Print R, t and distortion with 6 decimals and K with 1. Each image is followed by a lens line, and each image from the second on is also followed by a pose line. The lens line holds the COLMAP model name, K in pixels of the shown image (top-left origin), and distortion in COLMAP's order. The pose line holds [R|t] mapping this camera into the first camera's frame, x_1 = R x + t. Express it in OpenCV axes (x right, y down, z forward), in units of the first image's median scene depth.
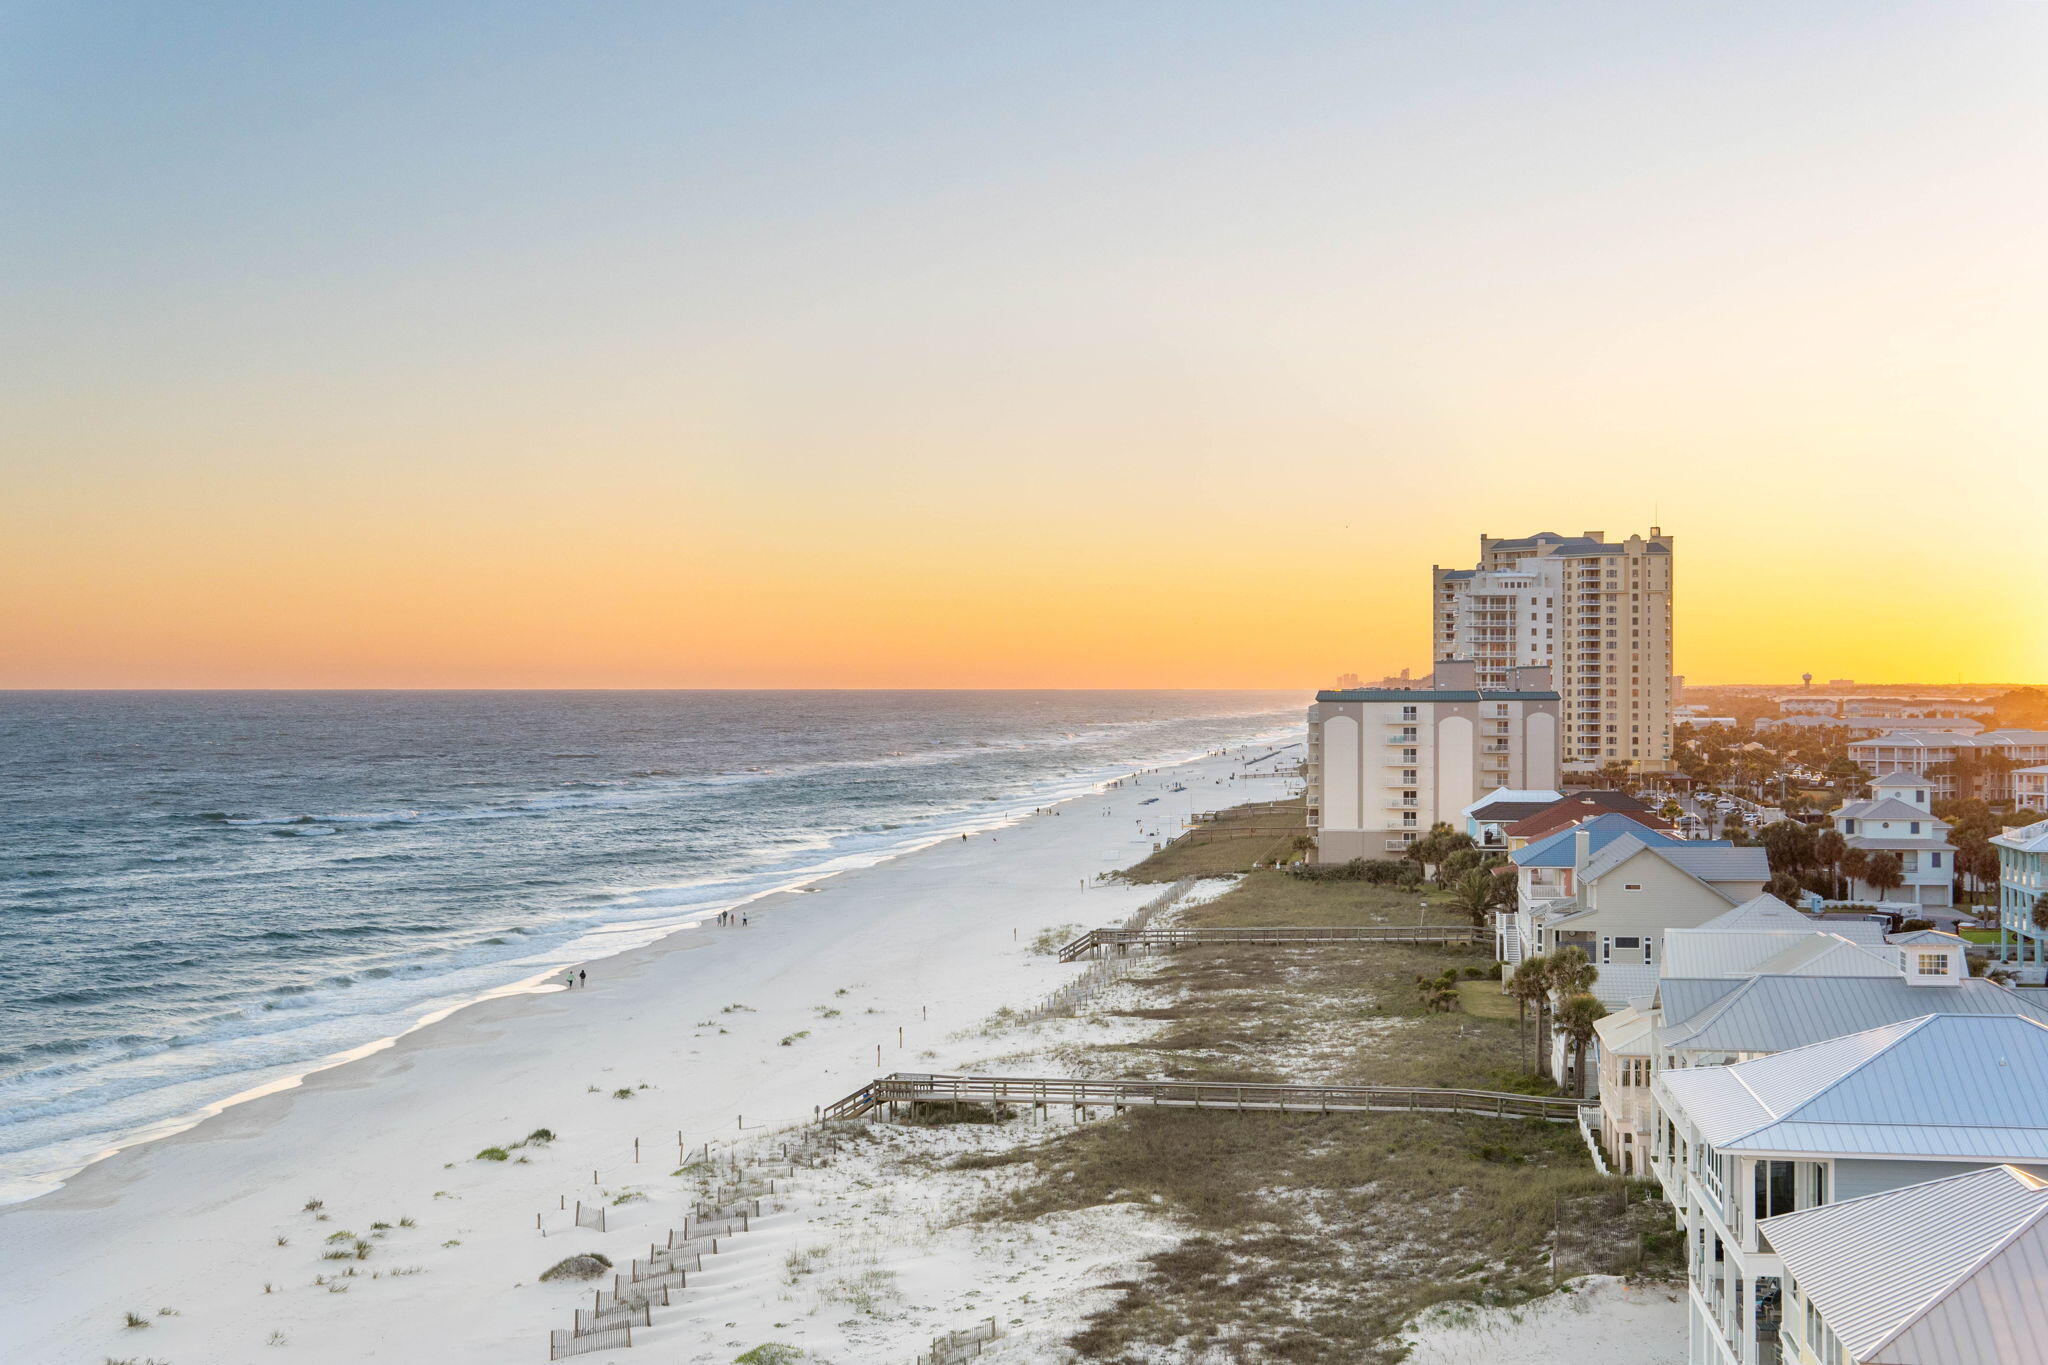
lens RADIAL K [[2722.4, 0, 1026.3], [0, 2722.4, 706.5], [0, 0, 1]] dist [-0.007921, 0.130387]
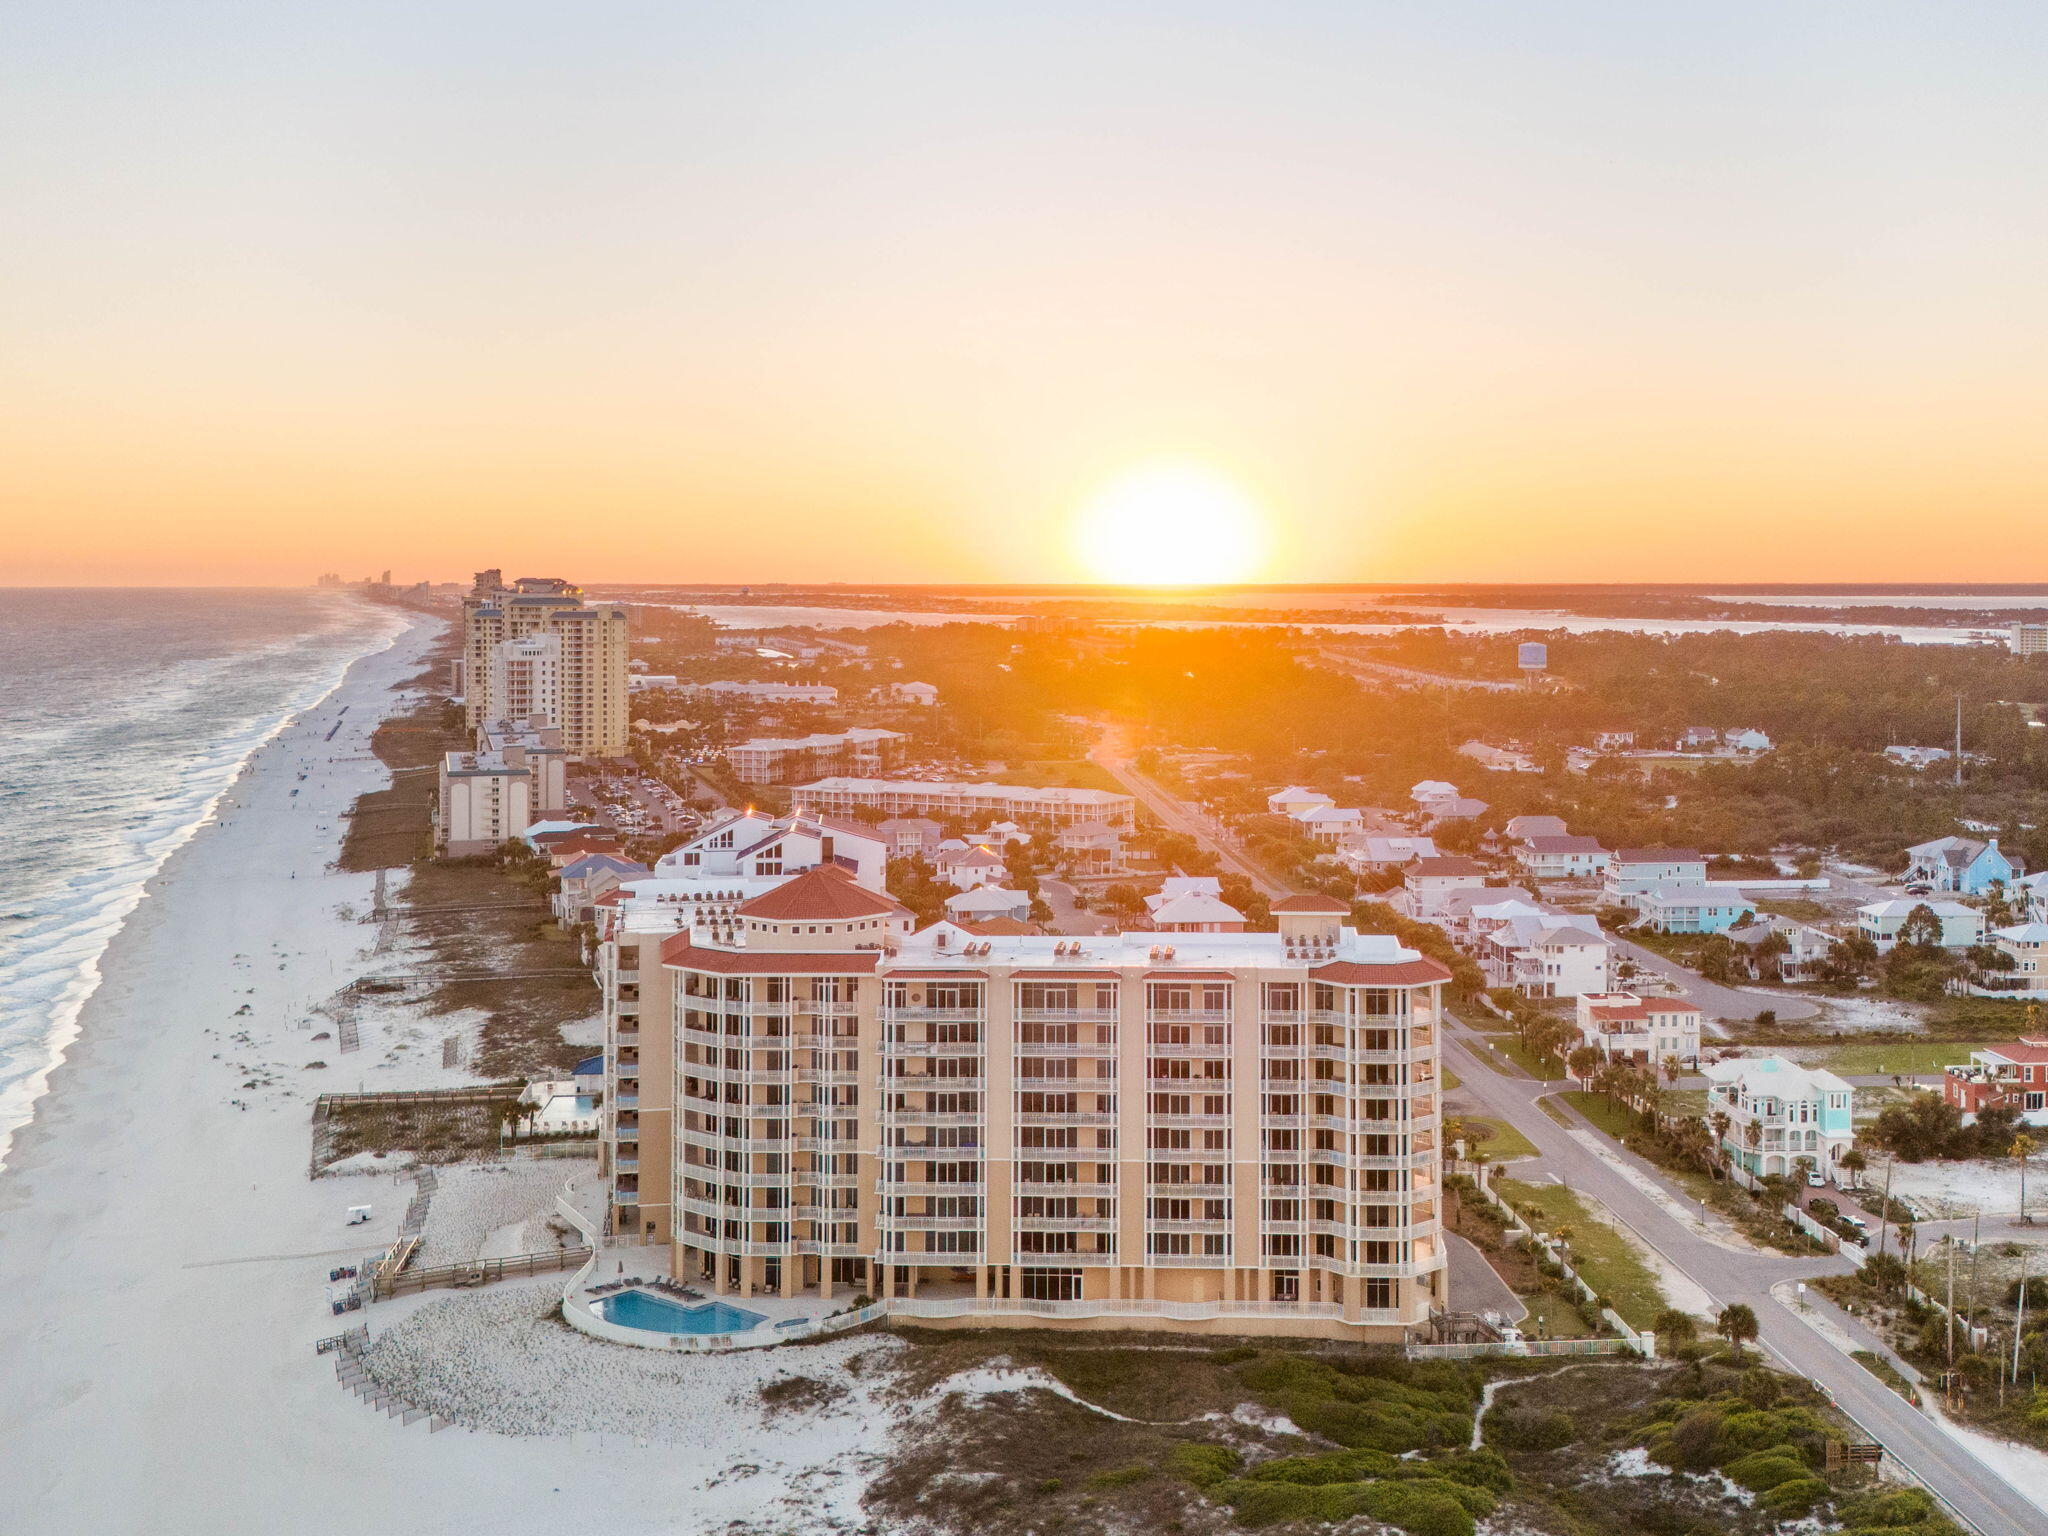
lens RADIAL K [[2379.4, 0, 1160.2], [0, 2379.4, 570.4], [0, 0, 1]] dist [0.142884, -0.373343]
pose [[0.900602, 0.000016, 0.434646, -0.277183], [0.006355, 0.999893, -0.013203, -0.185024], [-0.434599, 0.014653, 0.900505, -1.206017]]
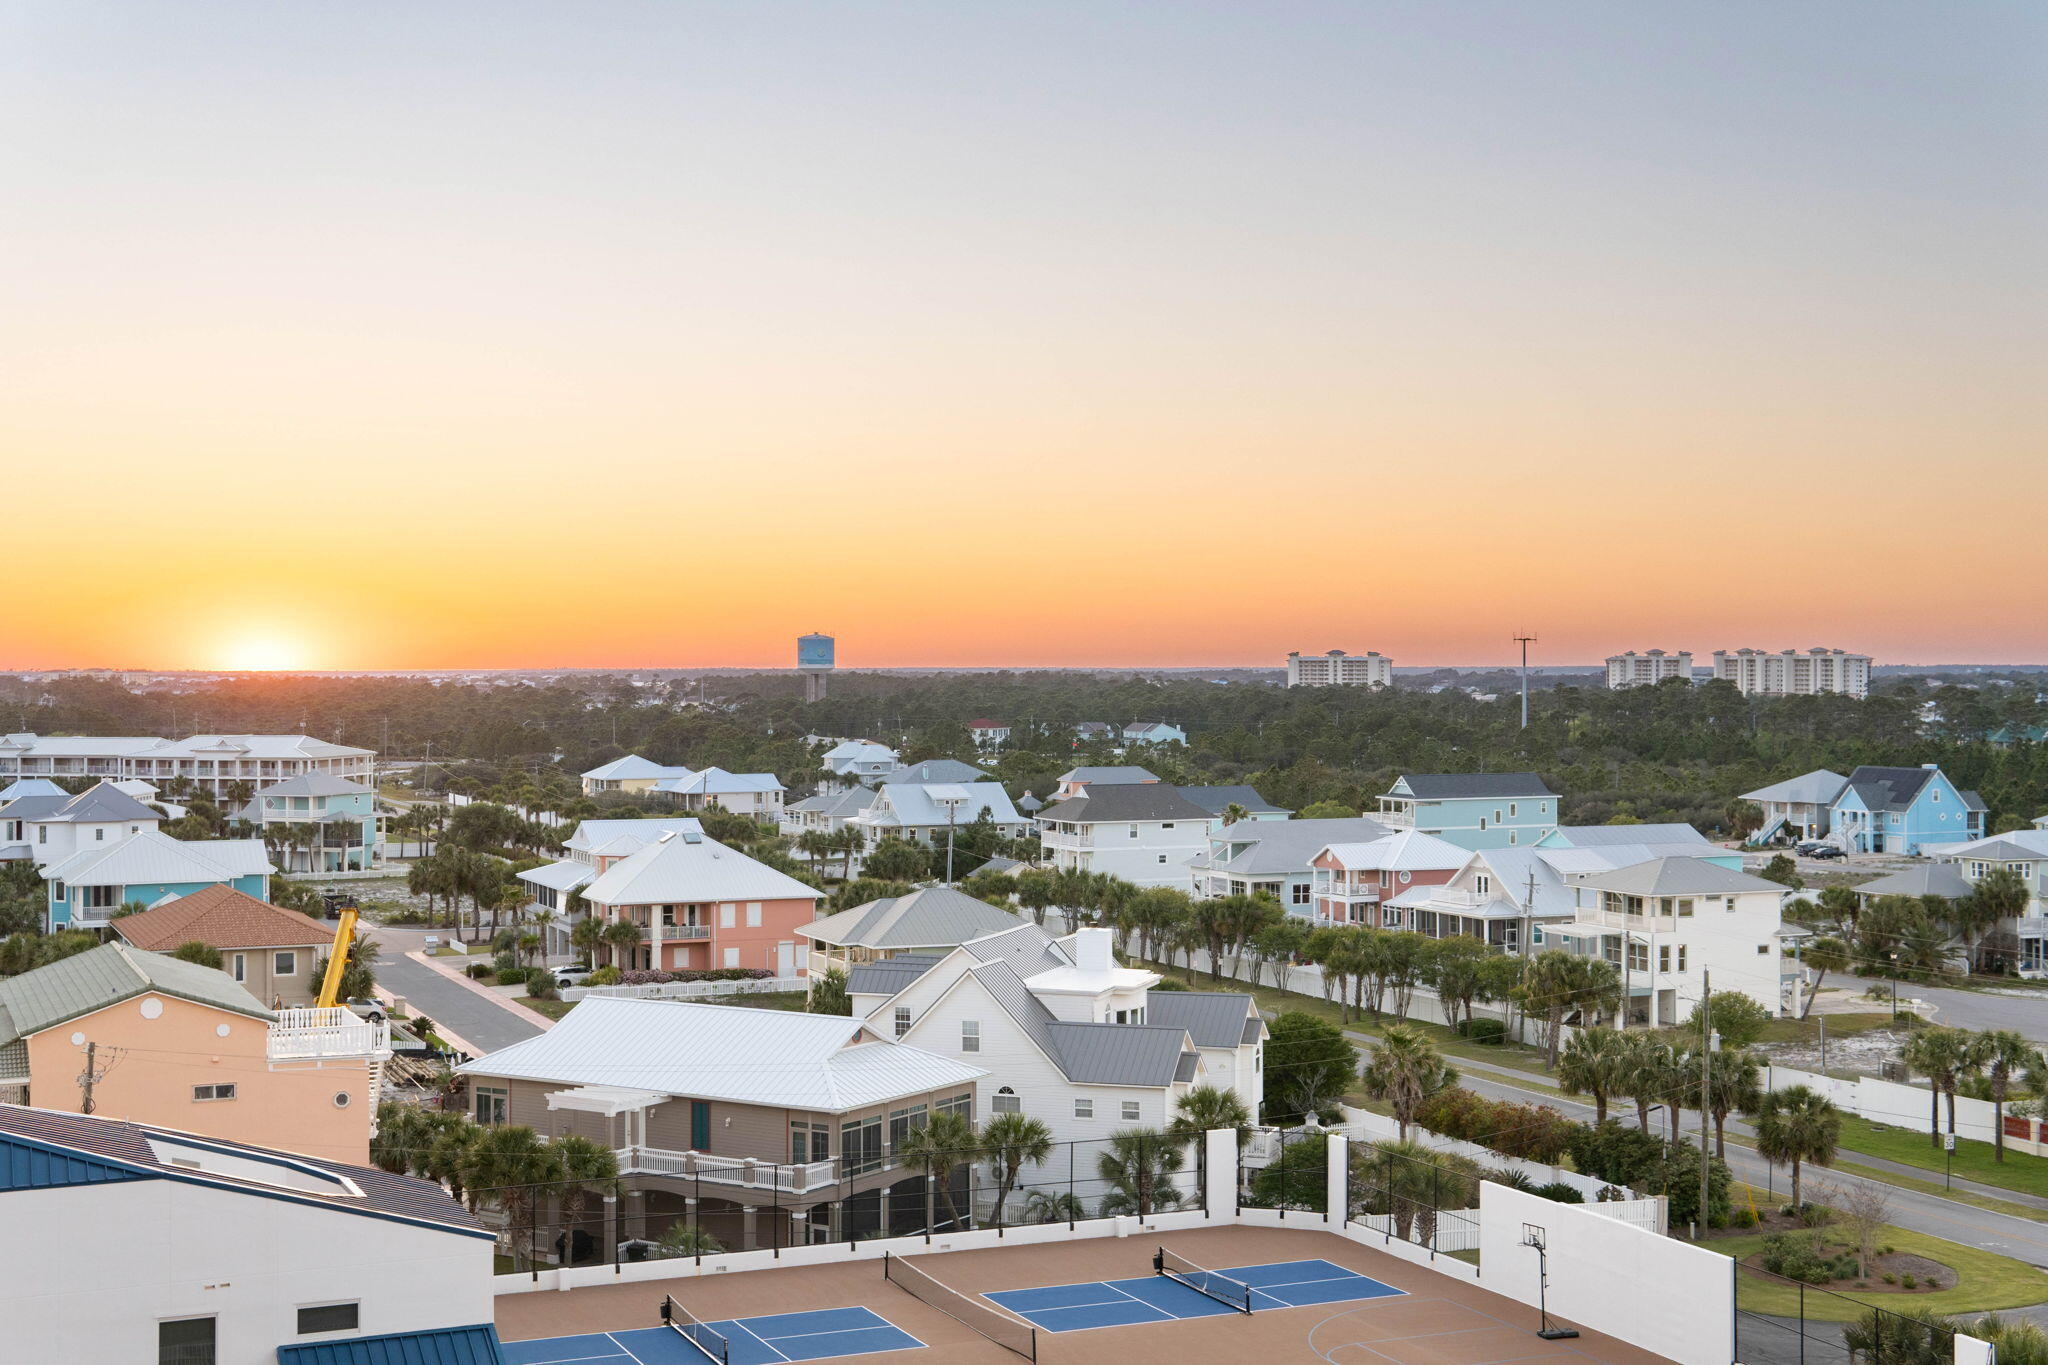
lens RADIAL K [[2690.6, 0, 1025.9], [0, 2690.6, 720.9], [0, 0, 1]] dist [-0.002668, 0.100399]
pose [[0.735606, -0.017155, 0.677192, 0.064168], [0.010062, 0.999846, 0.014398, 0.002163], [-0.677335, -0.003777, 0.735665, -0.205946]]
